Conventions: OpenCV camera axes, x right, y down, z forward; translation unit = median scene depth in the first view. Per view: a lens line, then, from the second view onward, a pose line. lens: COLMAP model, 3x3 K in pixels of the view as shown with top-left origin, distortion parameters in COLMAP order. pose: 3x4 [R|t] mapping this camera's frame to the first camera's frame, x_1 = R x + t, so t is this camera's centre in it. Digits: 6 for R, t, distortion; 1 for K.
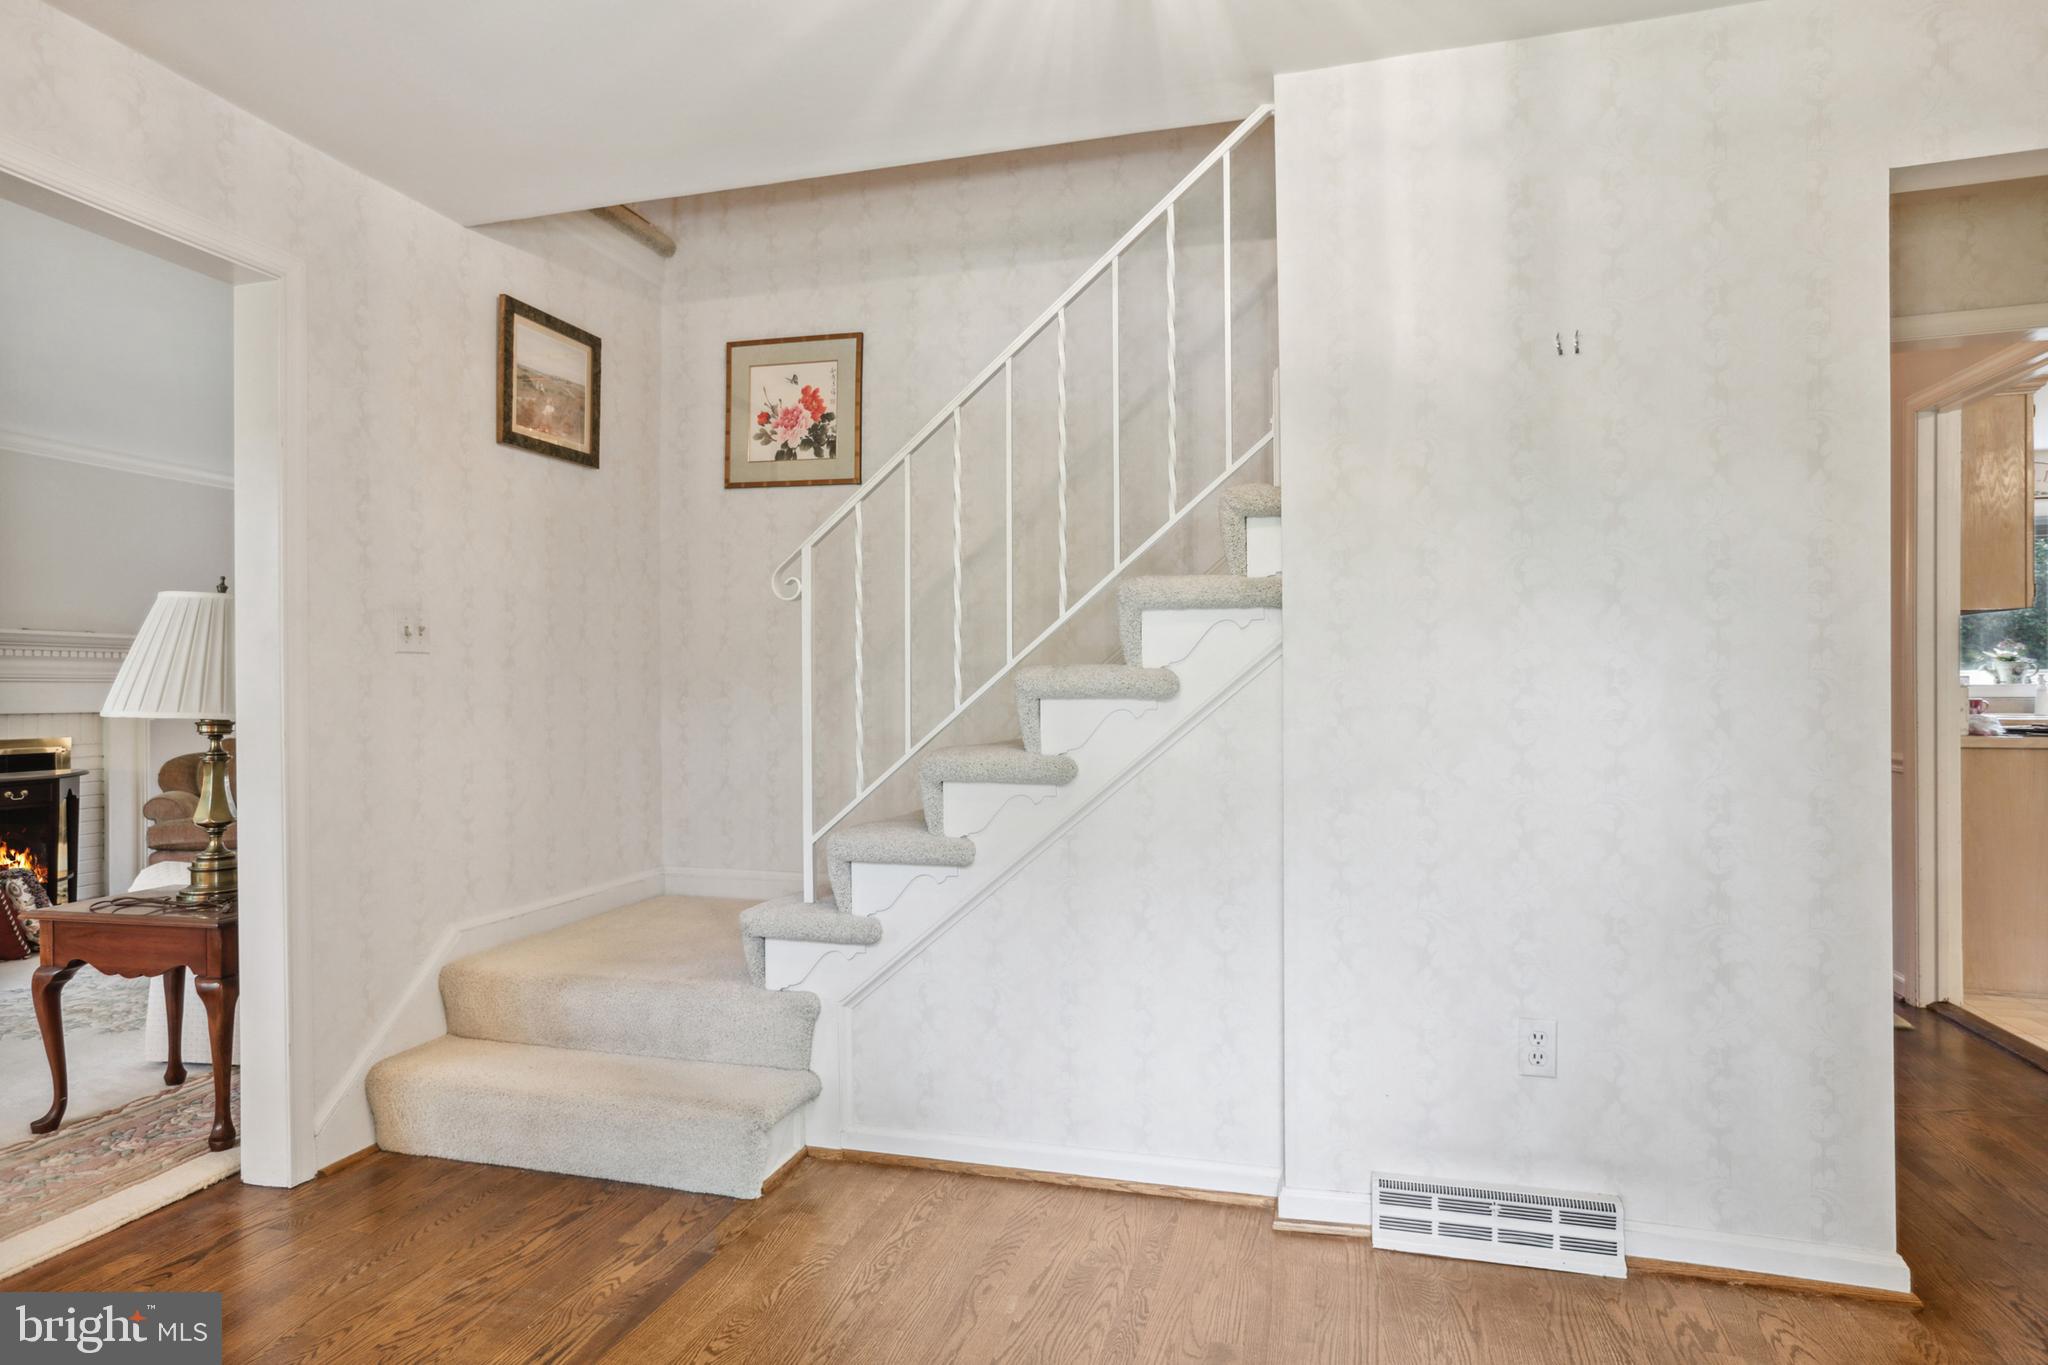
lens RADIAL K [[1101.3, 0, 1029.8], [0, 1101.3, 680.7], [0, 0, 1]] dist [0.037402, 0.001439]
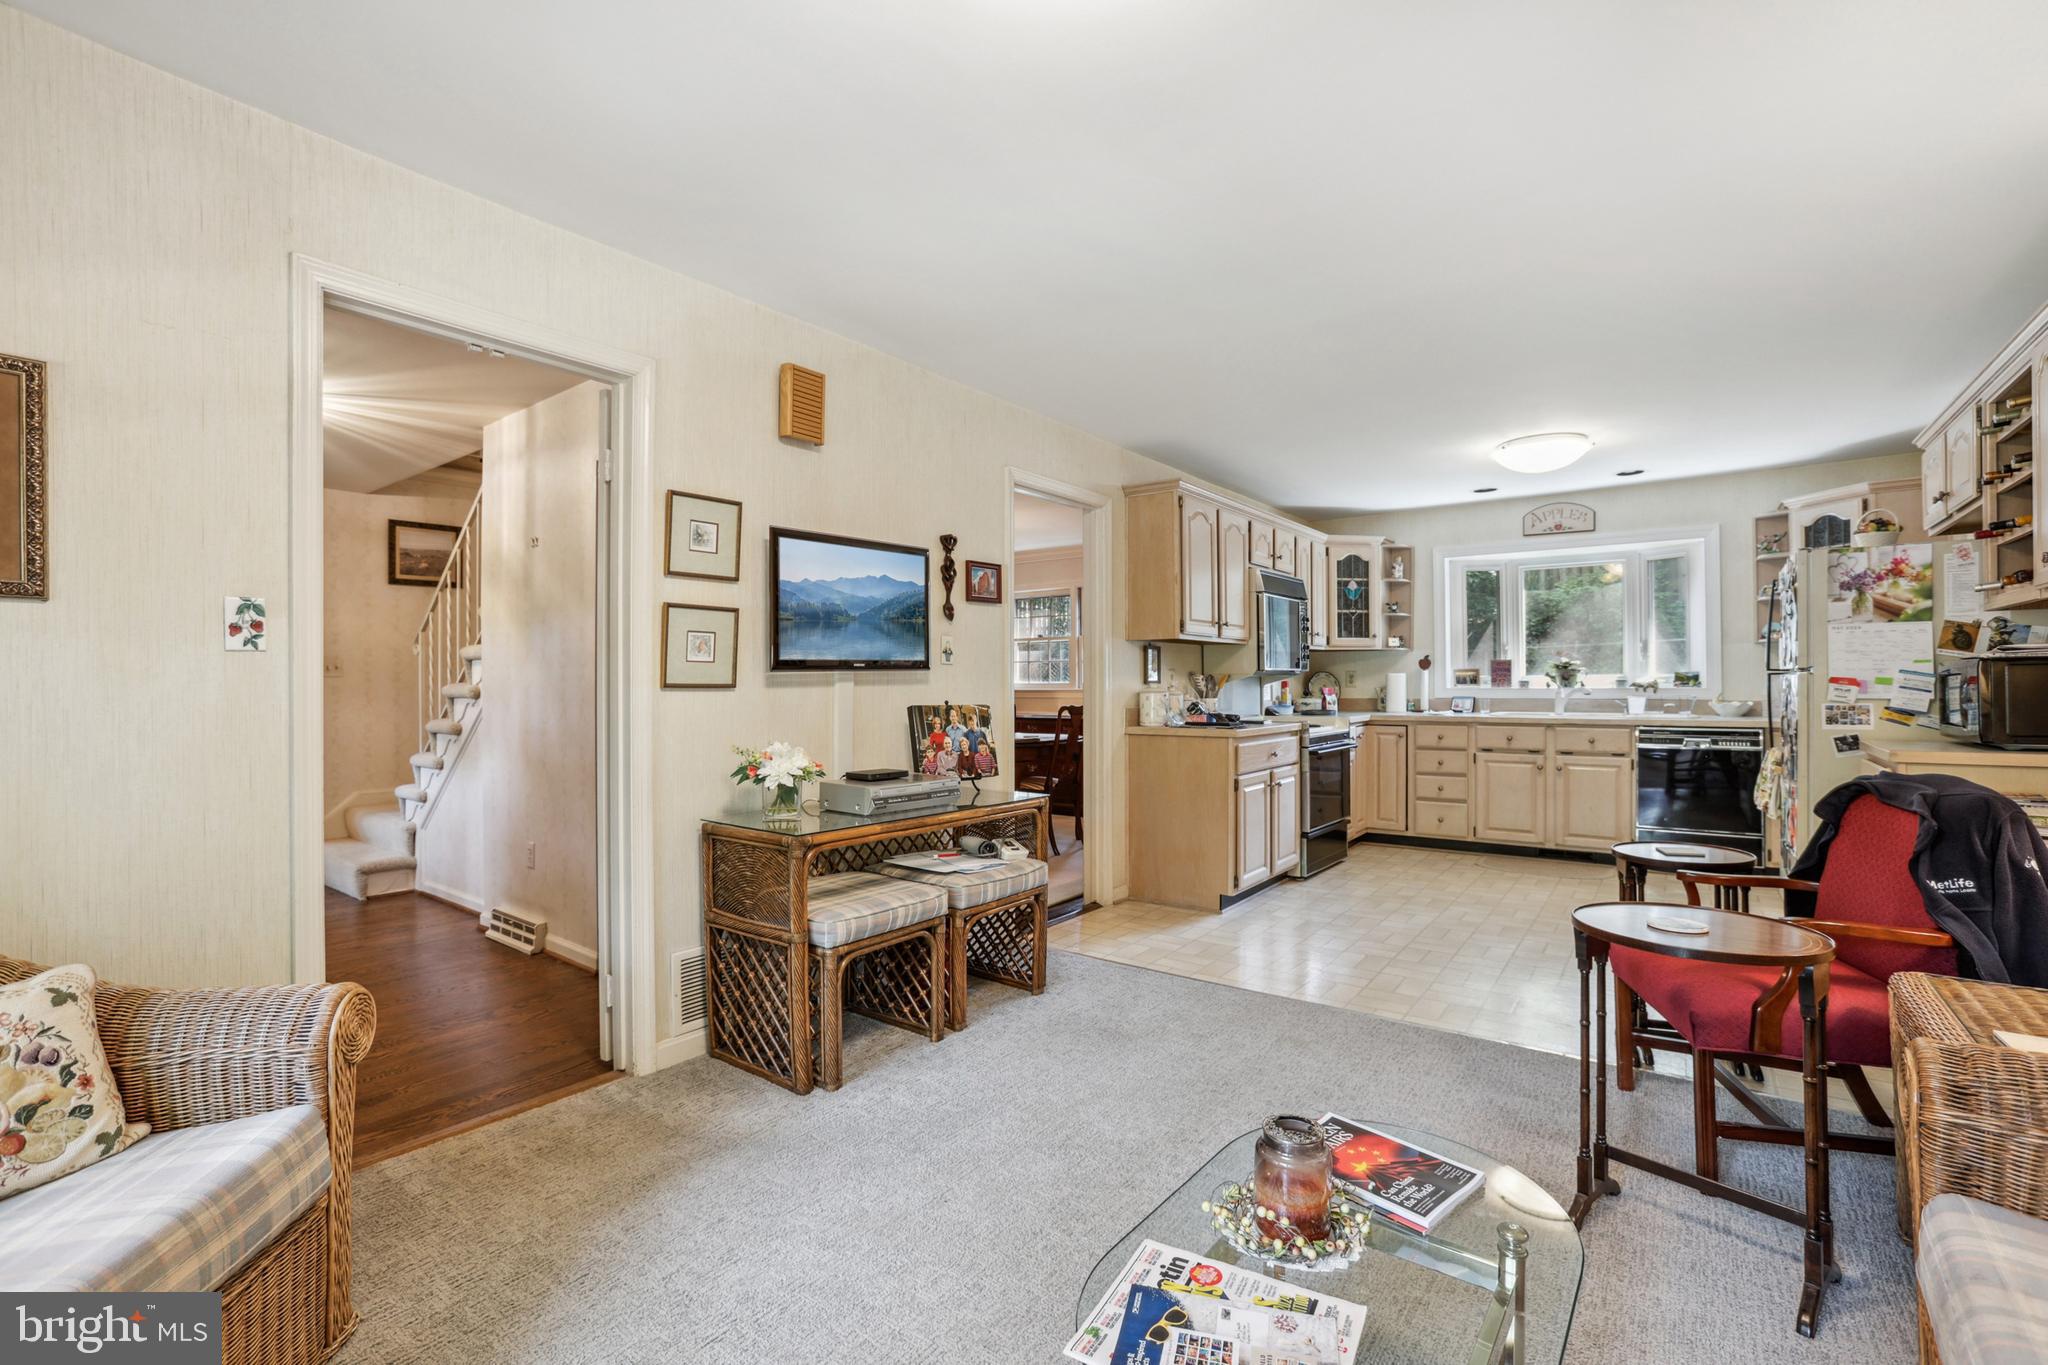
lens RADIAL K [[934.1, 0, 991.5], [0, 934.1, 684.3], [0, 0, 1]] dist [-0.061333, 0.018161]
pose [[0.916990, 0.002082, -0.398906, 1.808233], [0.003439, 0.999908, 0.013123, -0.037136], [0.398896, -0.013405, 0.916898, -0.290653]]
